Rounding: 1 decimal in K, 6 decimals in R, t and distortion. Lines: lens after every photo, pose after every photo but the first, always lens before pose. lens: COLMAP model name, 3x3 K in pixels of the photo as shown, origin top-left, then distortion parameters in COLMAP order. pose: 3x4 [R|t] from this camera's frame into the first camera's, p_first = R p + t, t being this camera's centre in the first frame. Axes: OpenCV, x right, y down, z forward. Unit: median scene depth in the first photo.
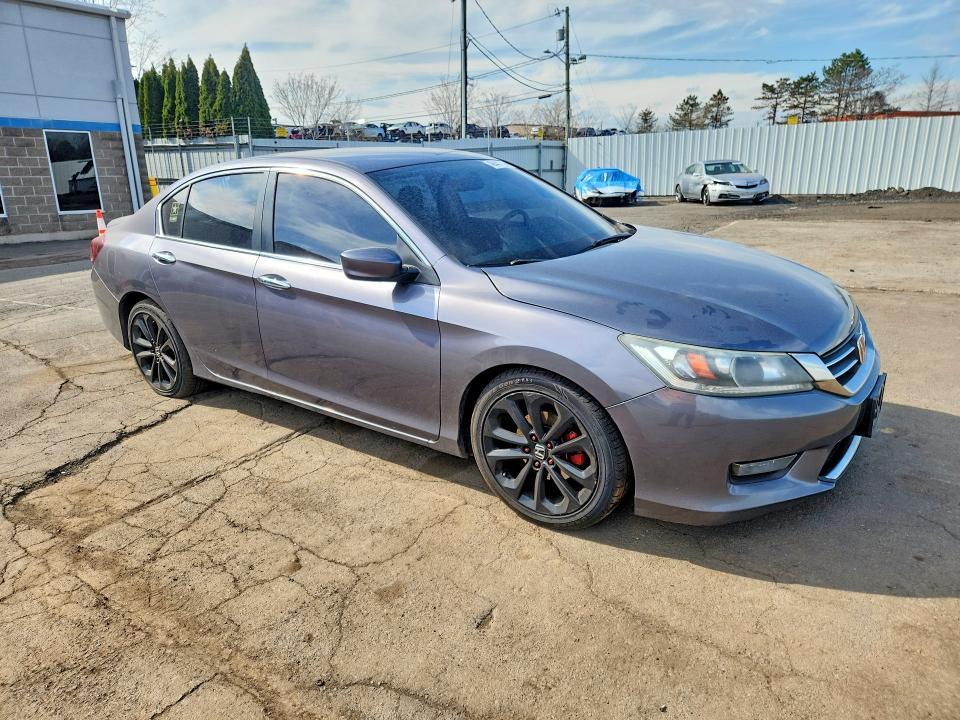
lens RADIAL K [[658.4, 0, 481.8], [0, 658.4, 360.1], [0, 0, 1]] dist [0.040418, -0.018379]
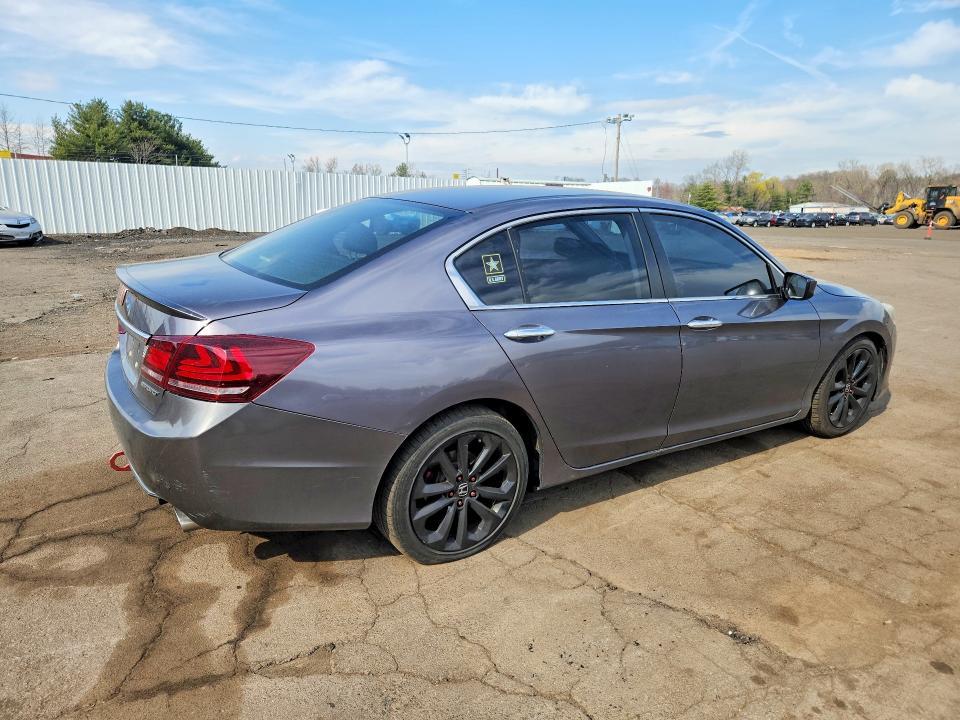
lens RADIAL K [[658.4, 0, 484.1], [0, 658.4, 364.2], [0, 0, 1]] dist [0.040418, -0.018379]
pose [[0.321249, -0.202367, 0.925120, -0.786369], [0.244815, 0.961439, 0.125299, -0.161666], [-0.914803, 0.186231, 0.358404, 0.556187]]
